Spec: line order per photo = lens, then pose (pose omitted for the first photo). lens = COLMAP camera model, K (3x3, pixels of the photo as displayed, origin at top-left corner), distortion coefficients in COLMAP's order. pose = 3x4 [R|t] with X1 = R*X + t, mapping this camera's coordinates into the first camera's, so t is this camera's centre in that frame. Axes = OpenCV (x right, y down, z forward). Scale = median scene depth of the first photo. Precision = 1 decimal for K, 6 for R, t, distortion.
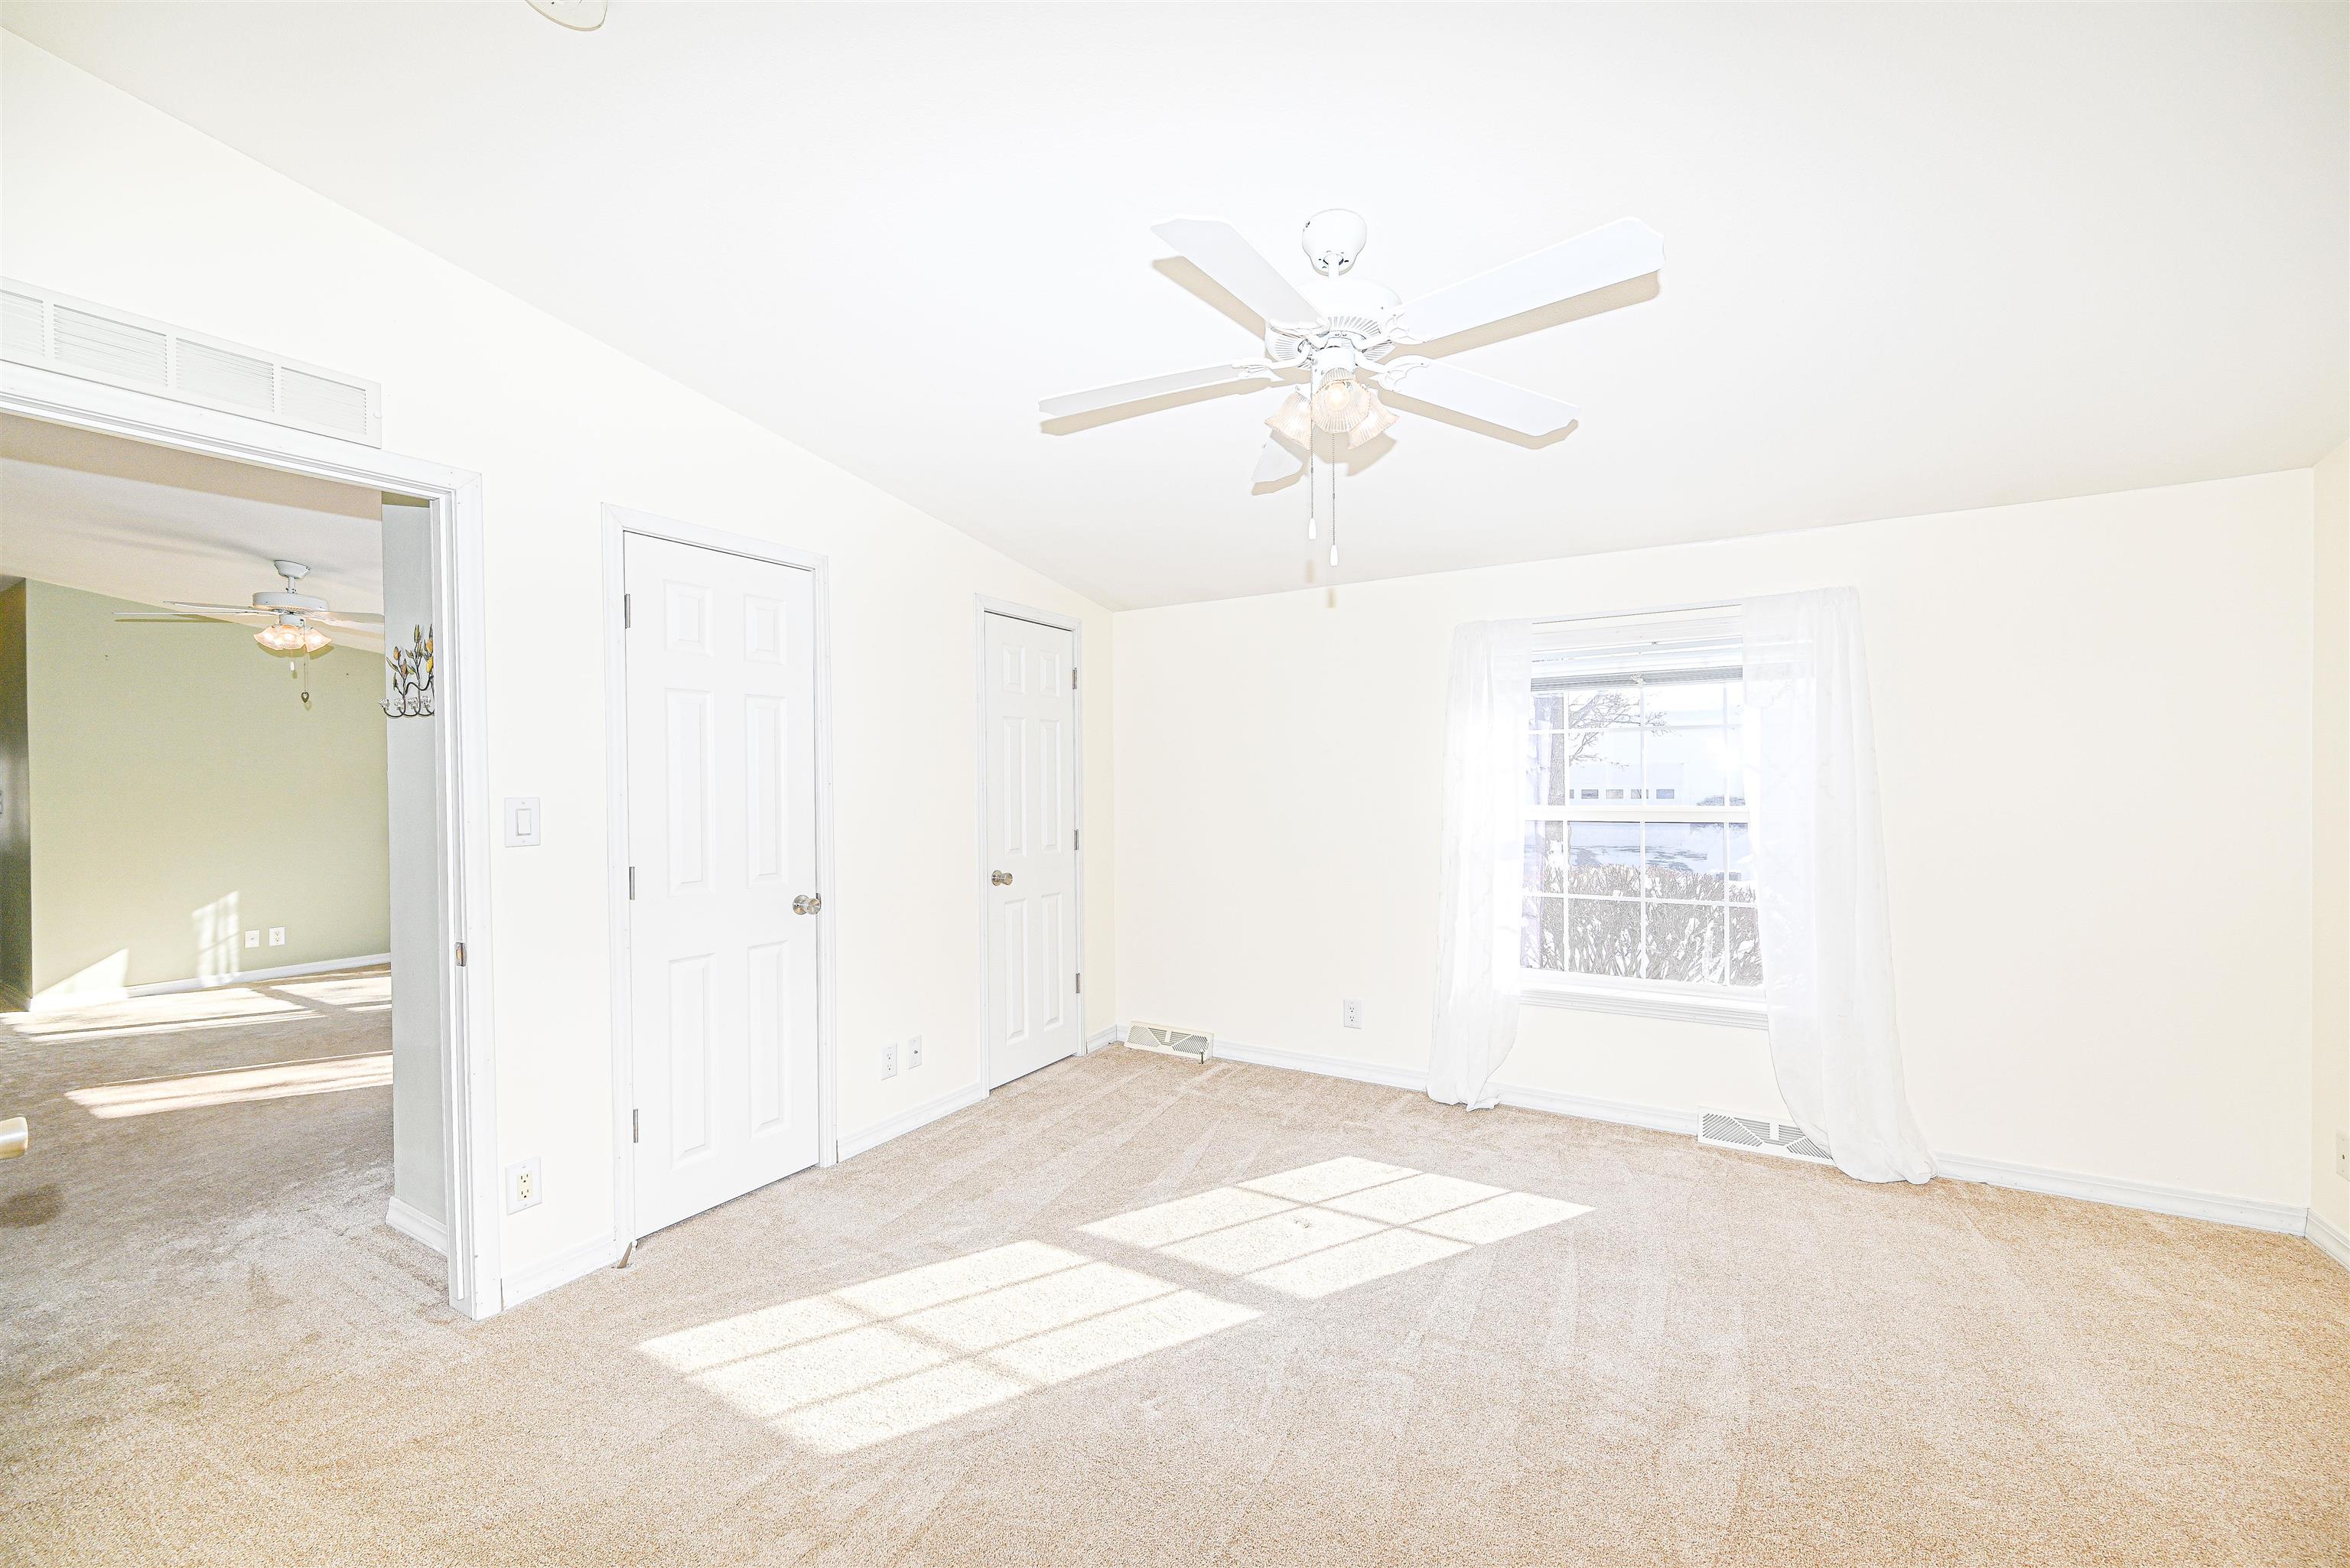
lens RADIAL K [[927.8, 0, 1175.0], [0, 927.8, 784.0], [0, 0, 1]] dist [0.002111, -0.000063]
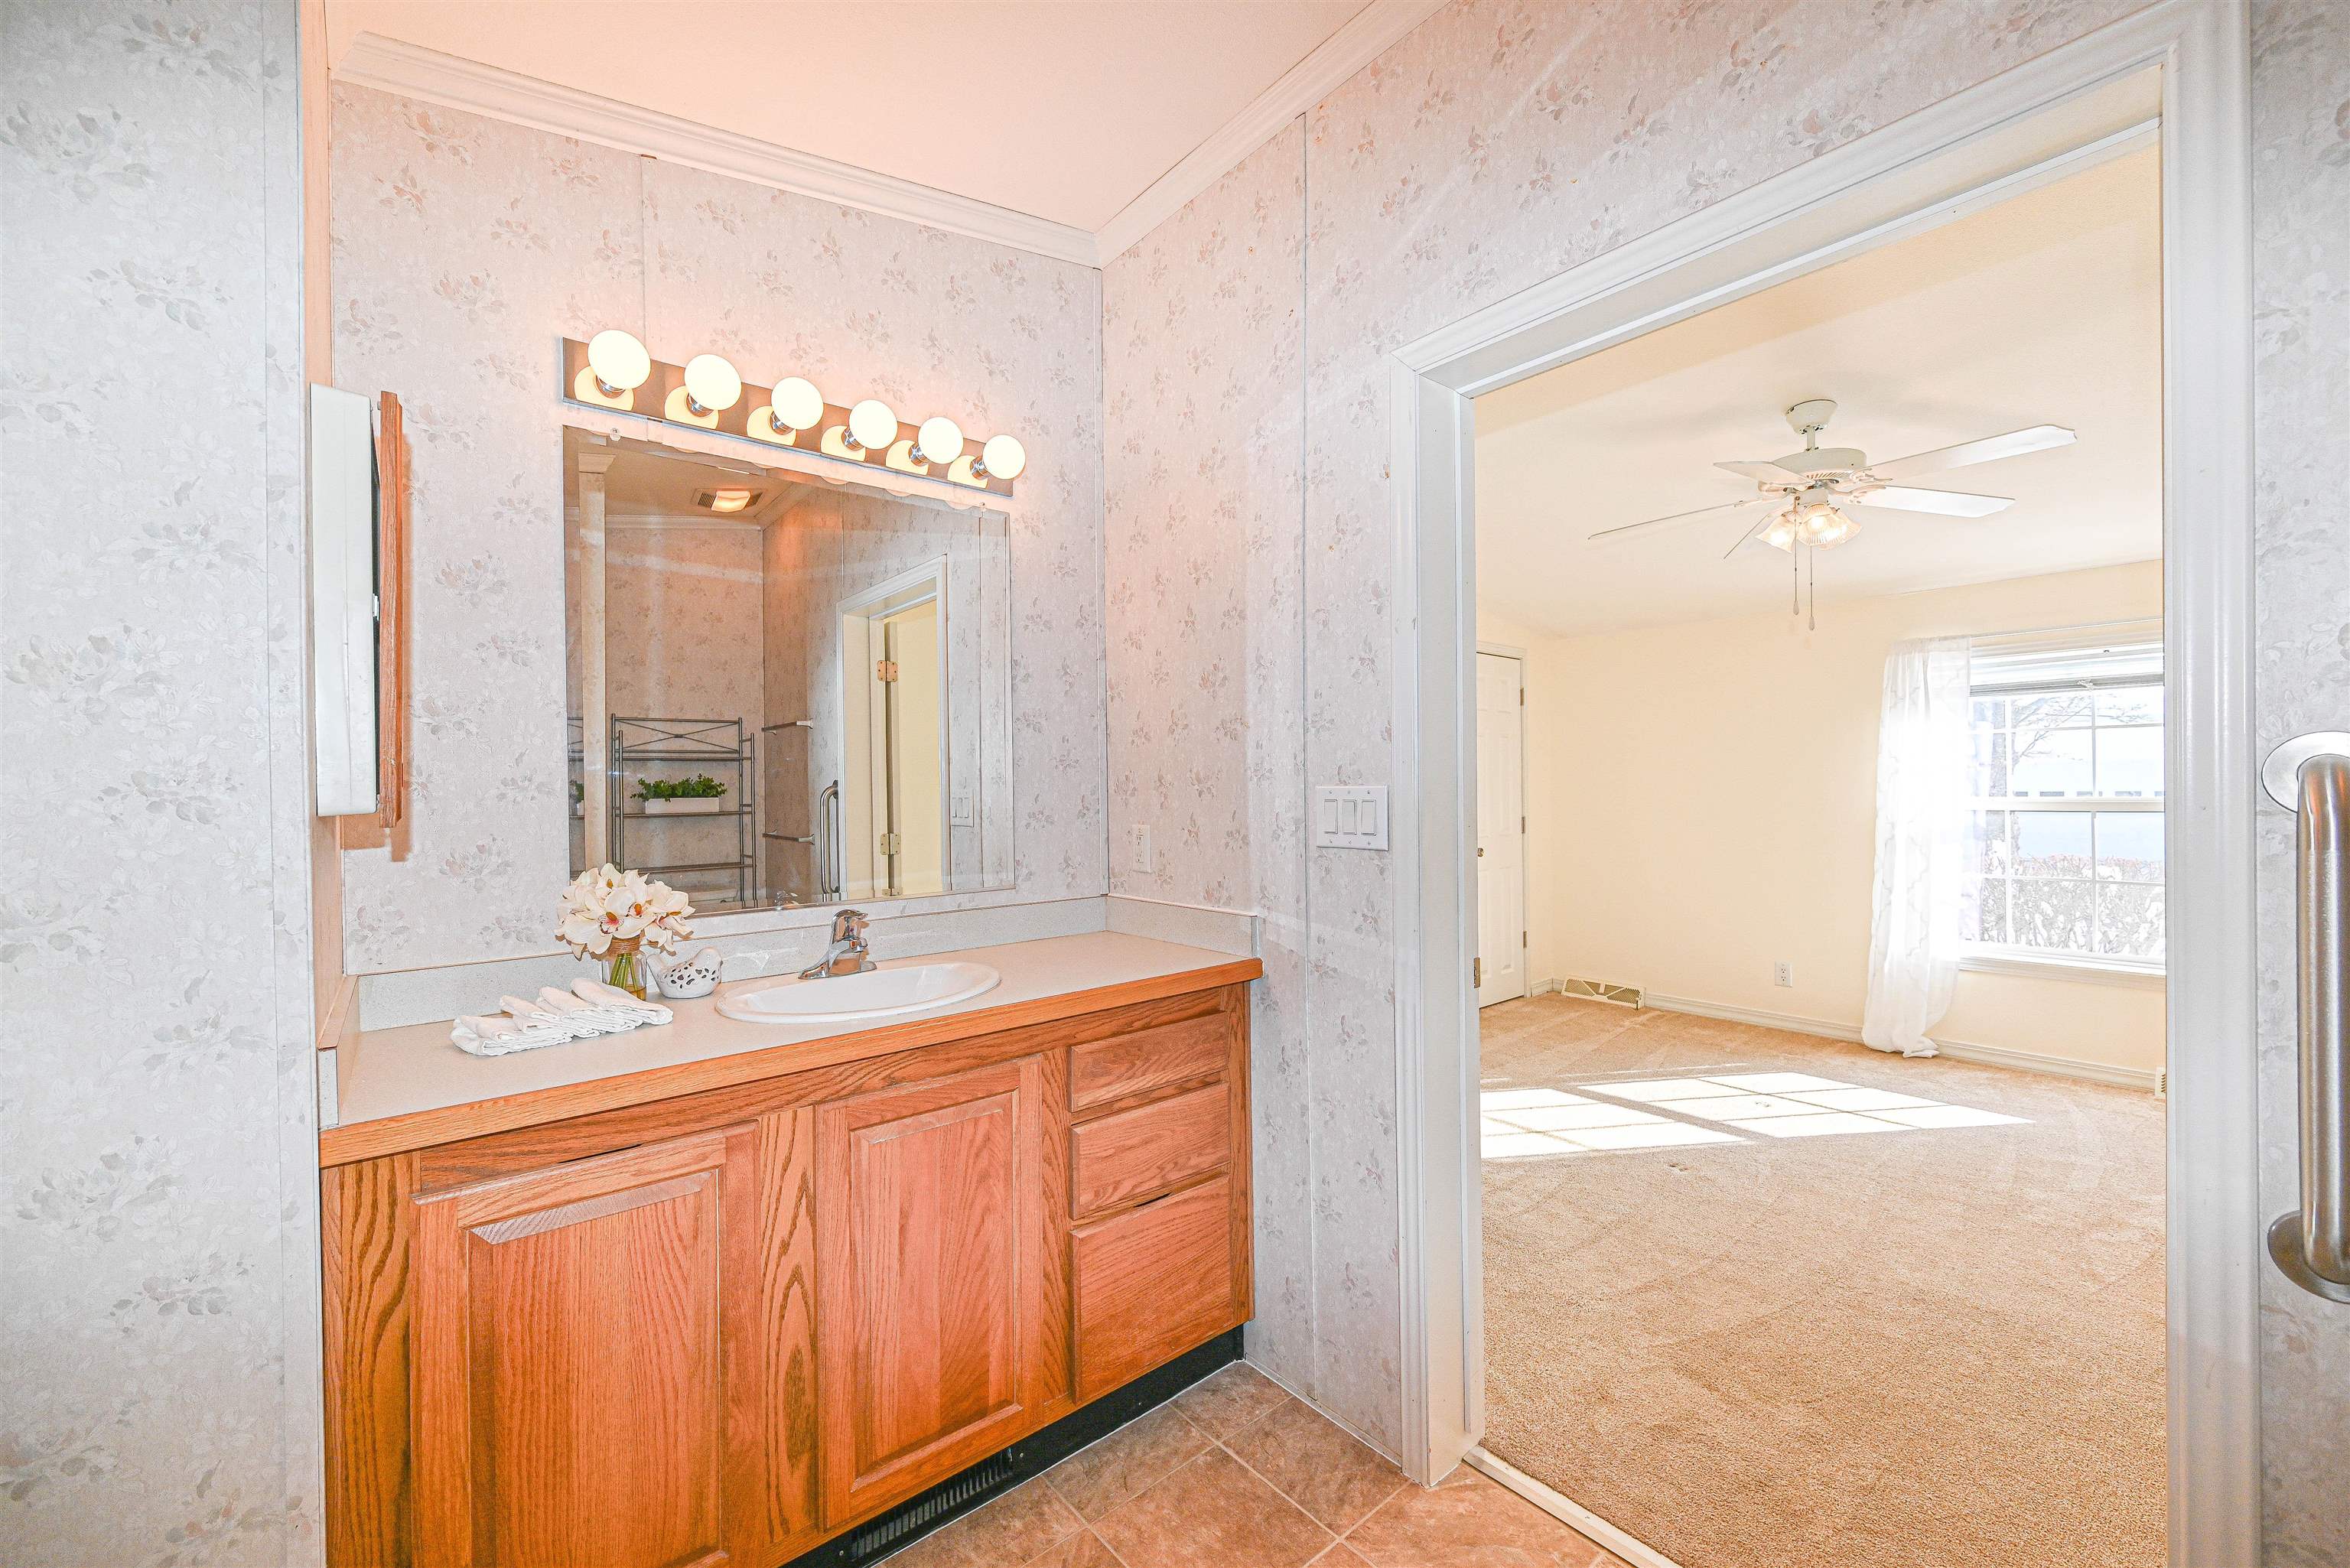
lens RADIAL K [[927.8, 0, 1175.0], [0, 927.8, 784.0], [0, 0, 1]] dist [0.002111, -0.000063]
pose [[0.943208, -0.000915, -0.332201, -0.161714], [-0.000810, 0.999987, -0.005055, 0.014030], [0.332201, 0.005037, 0.943195, -0.409946]]
